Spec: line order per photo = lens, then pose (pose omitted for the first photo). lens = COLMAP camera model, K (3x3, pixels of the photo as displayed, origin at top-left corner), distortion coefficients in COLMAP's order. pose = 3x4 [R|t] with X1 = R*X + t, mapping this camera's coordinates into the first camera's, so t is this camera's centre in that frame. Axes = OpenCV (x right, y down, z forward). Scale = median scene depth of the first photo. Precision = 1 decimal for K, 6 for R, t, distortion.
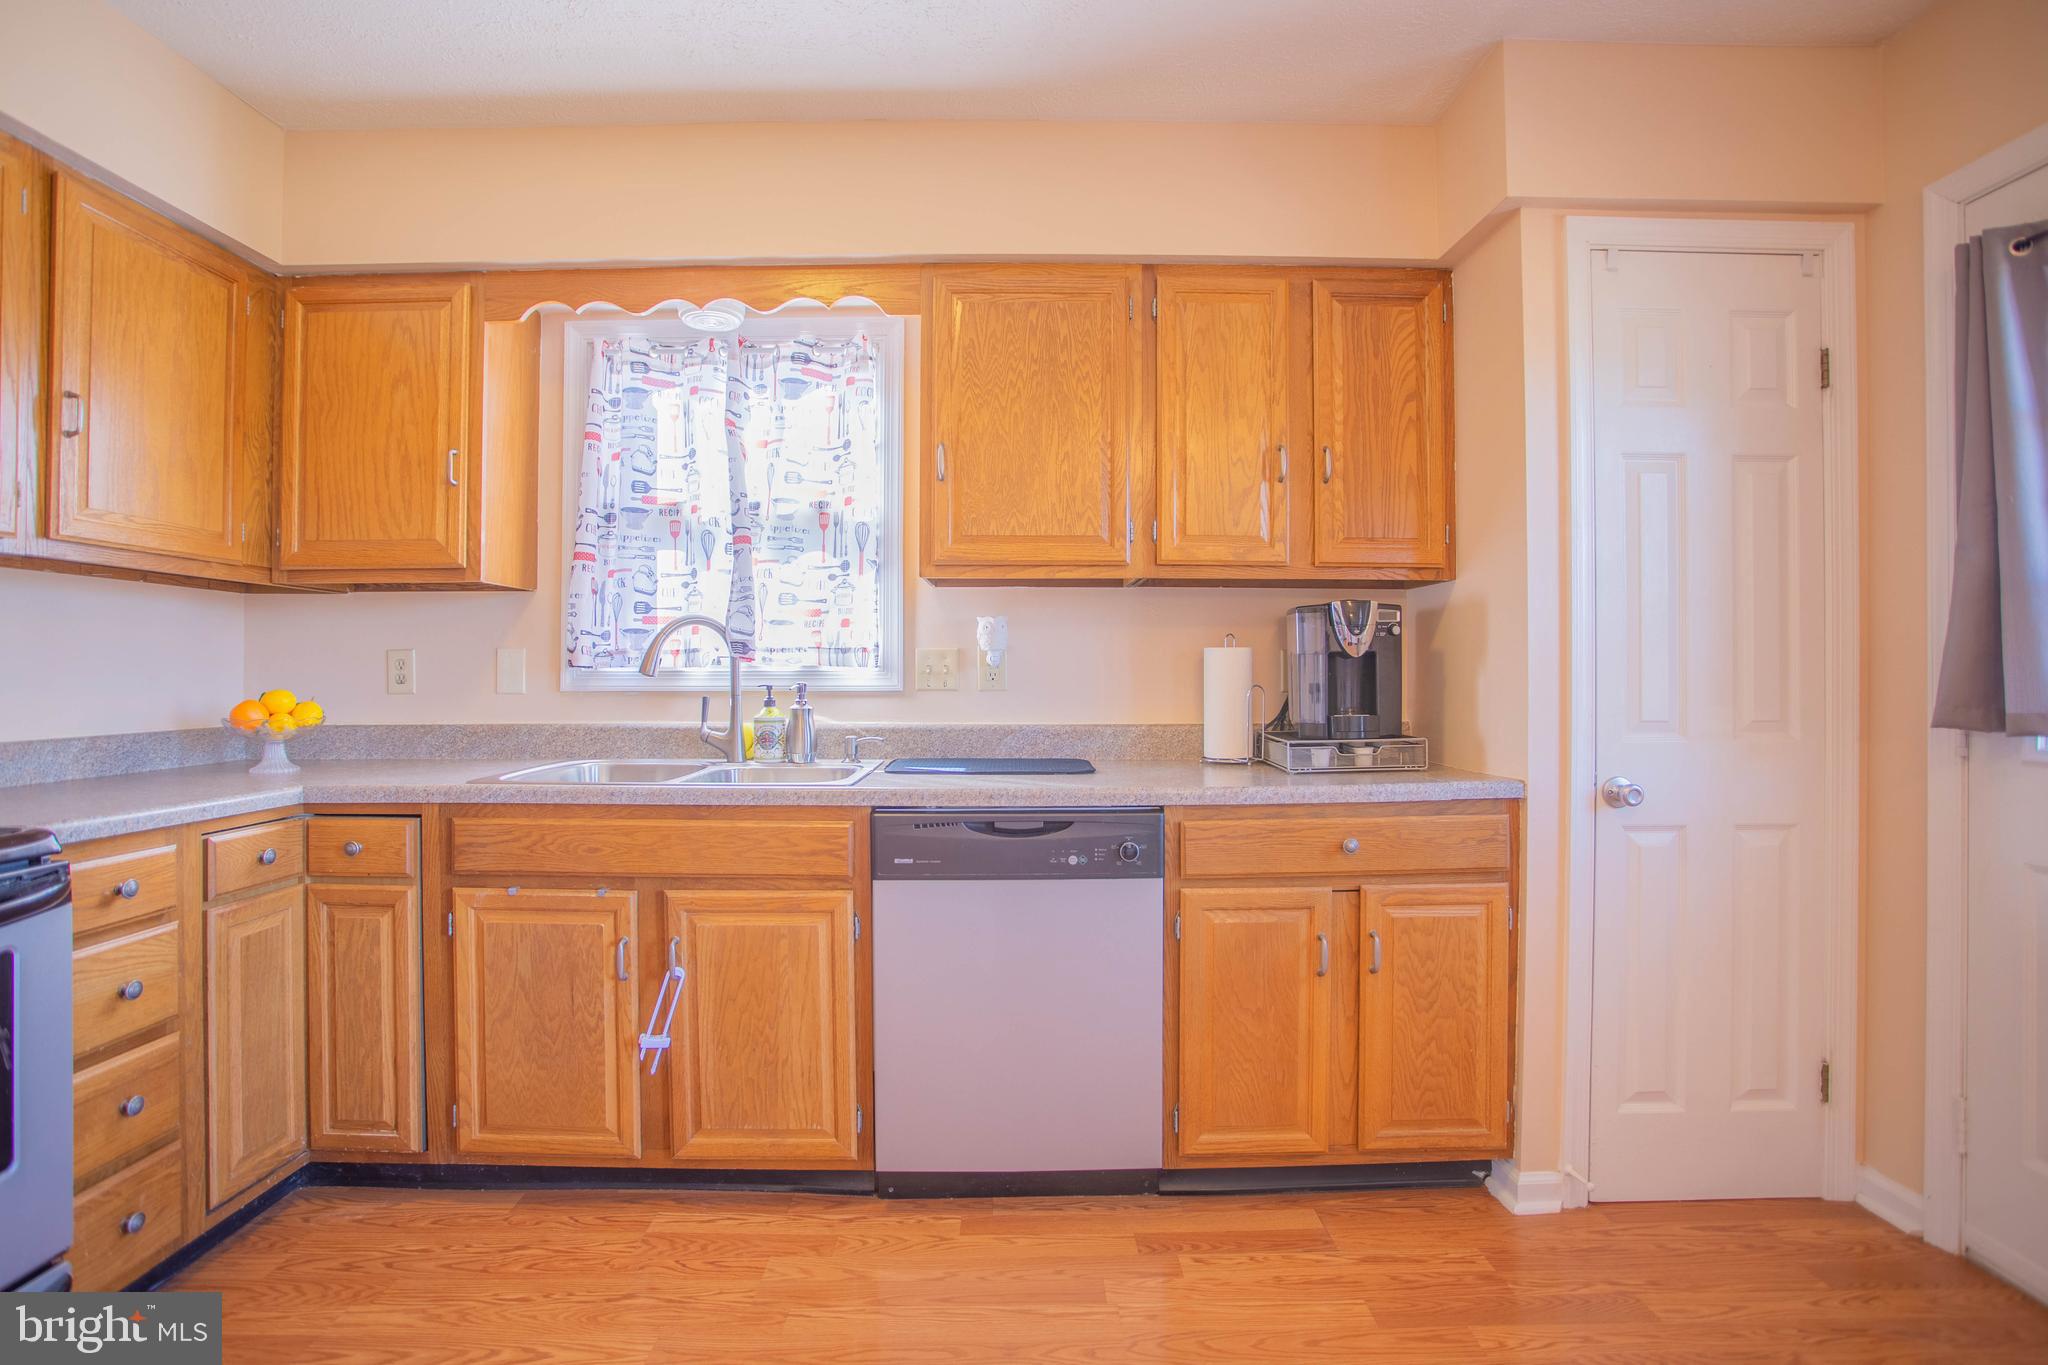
lens RADIAL K [[994.5, 0, 1018.8], [0, 994.5, 665.4], [0, 0, 1]] dist [-0.076677, 0.032986]
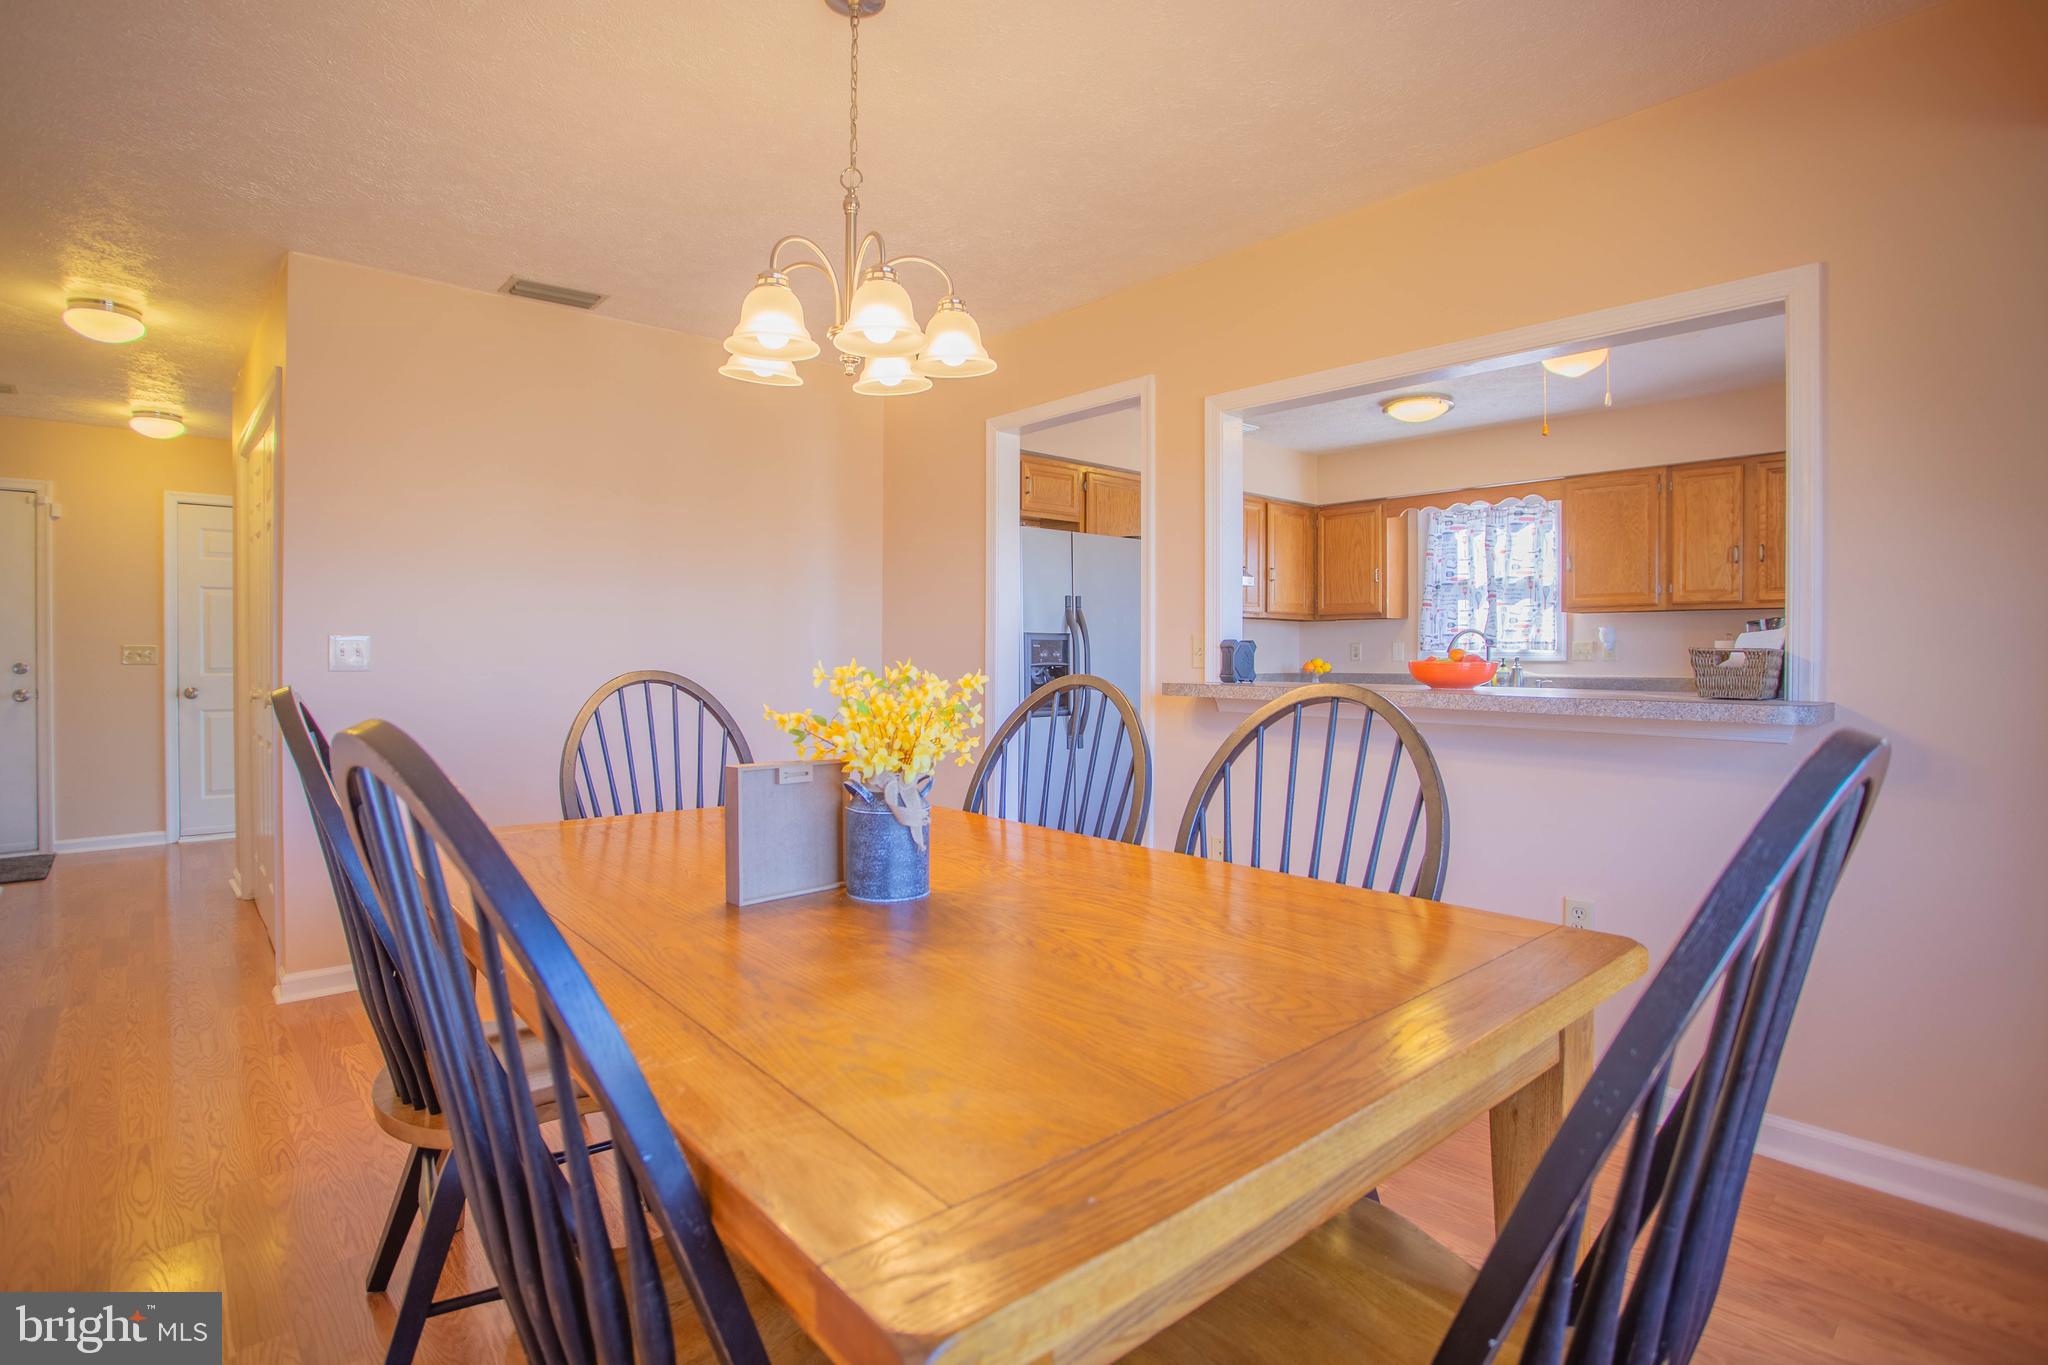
lens RADIAL K [[1003.7, 0, 1028.7], [0, 1003.7, 670.6], [0, 0, 1]] dist [-0.078542, 0.034407]
pose [[0.672490, 0.013699, -0.739979, 0.788686], [0.002794, 0.999775, 0.021047, -0.002861], [0.740101, -0.016222, 0.672300, -1.530955]]
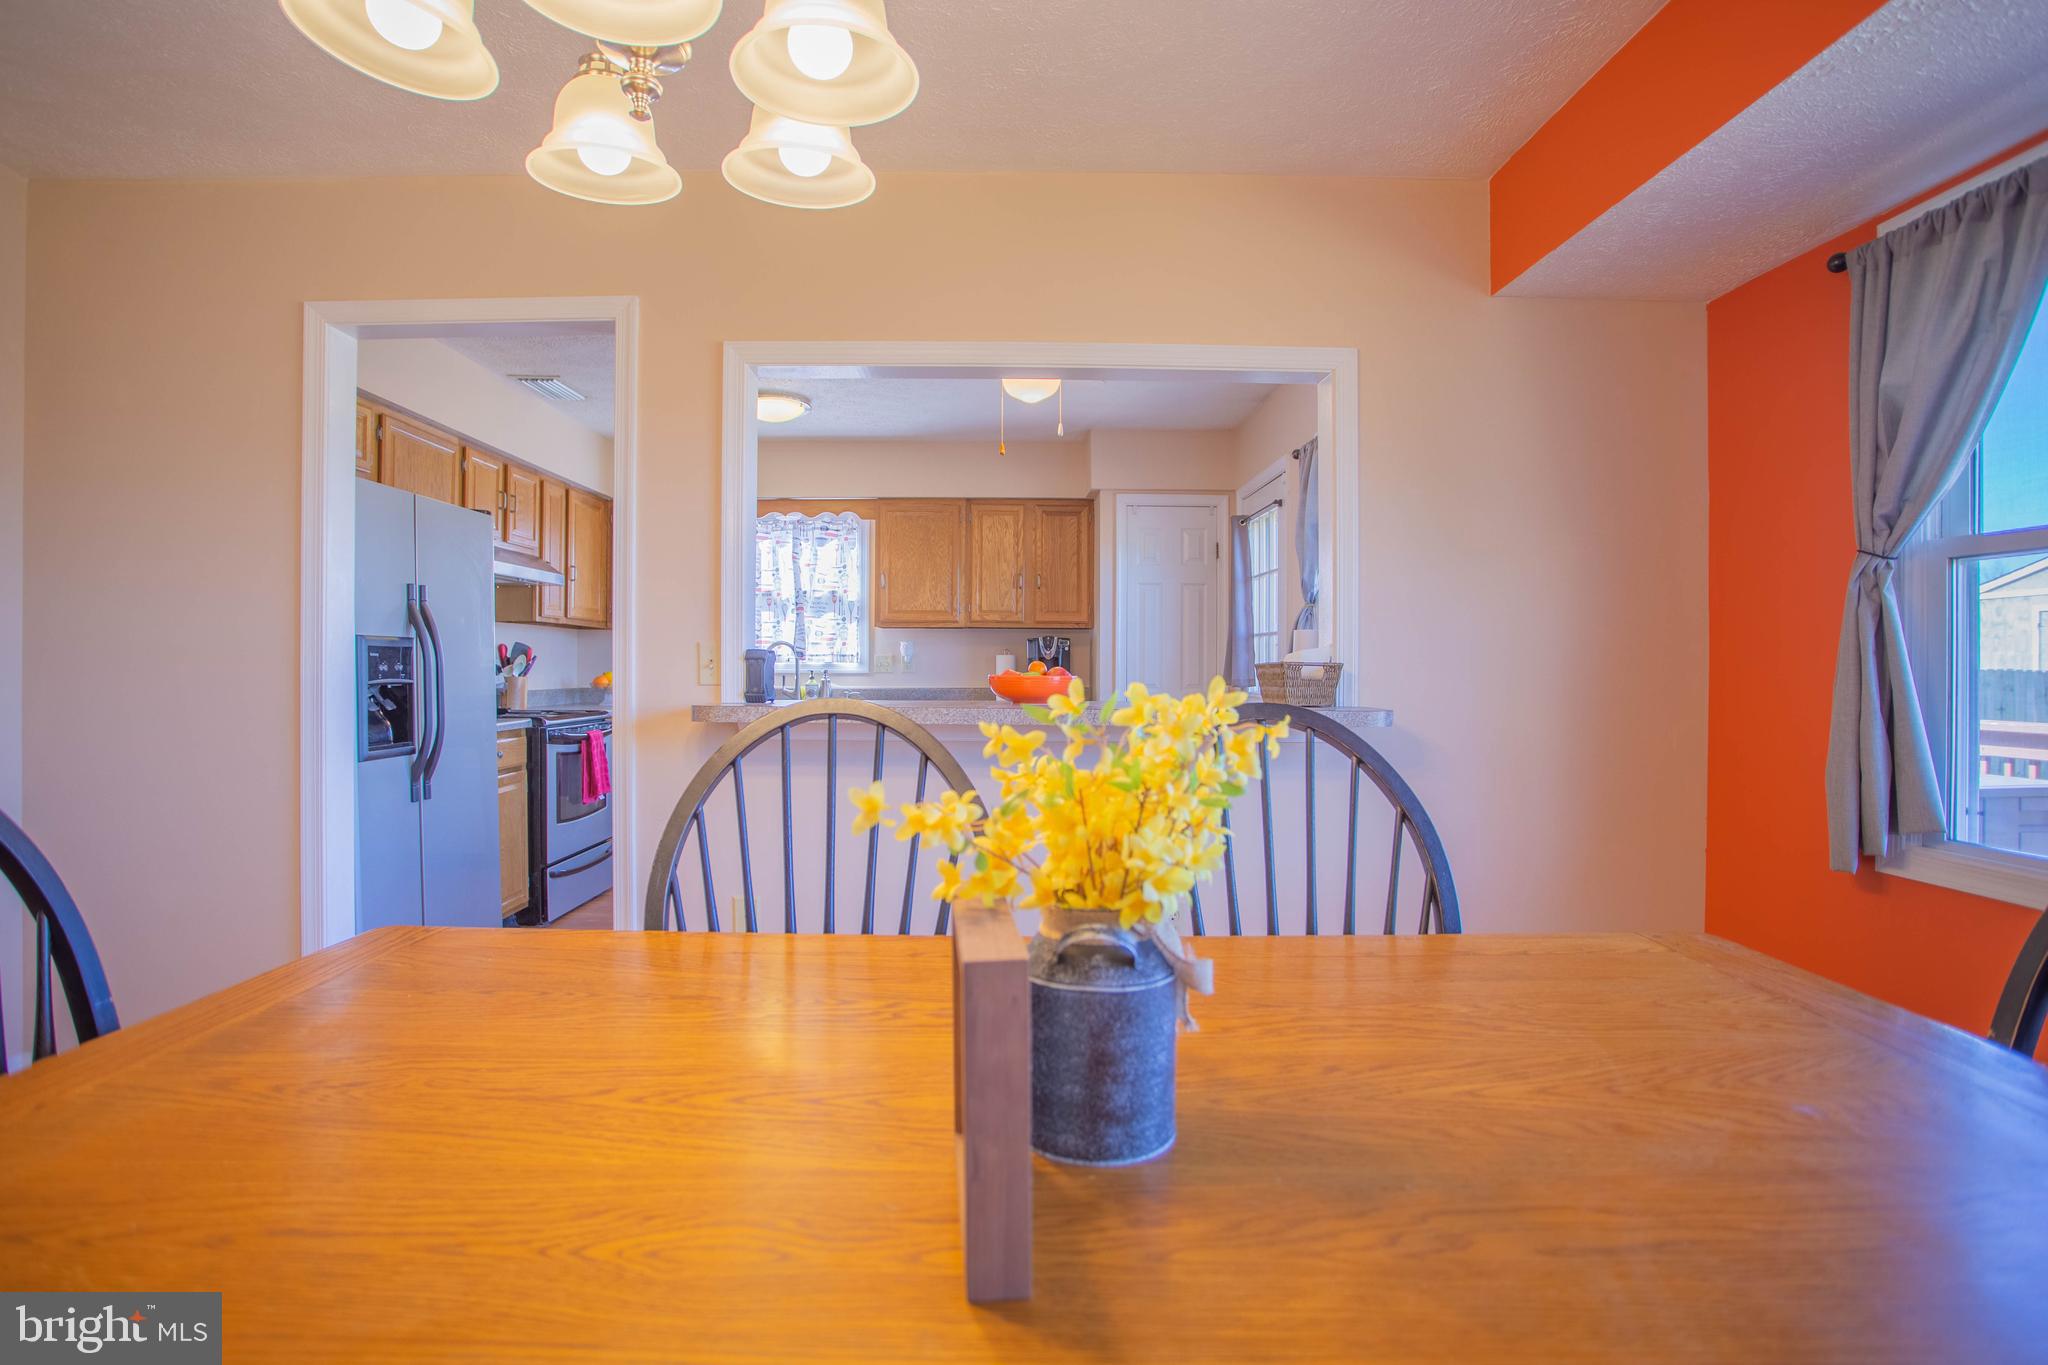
lens RADIAL K [[994.5, 0, 1018.8], [0, 994.5, 665.4], [0, 0, 1]] dist [-0.076677, 0.032986]
pose [[0.999844, 0.002402, 0.017479, 0.217735], [-0.002477, 0.999988, 0.004257, -0.003551], [-0.017468, -0.004300, 0.999838, -1.493933]]
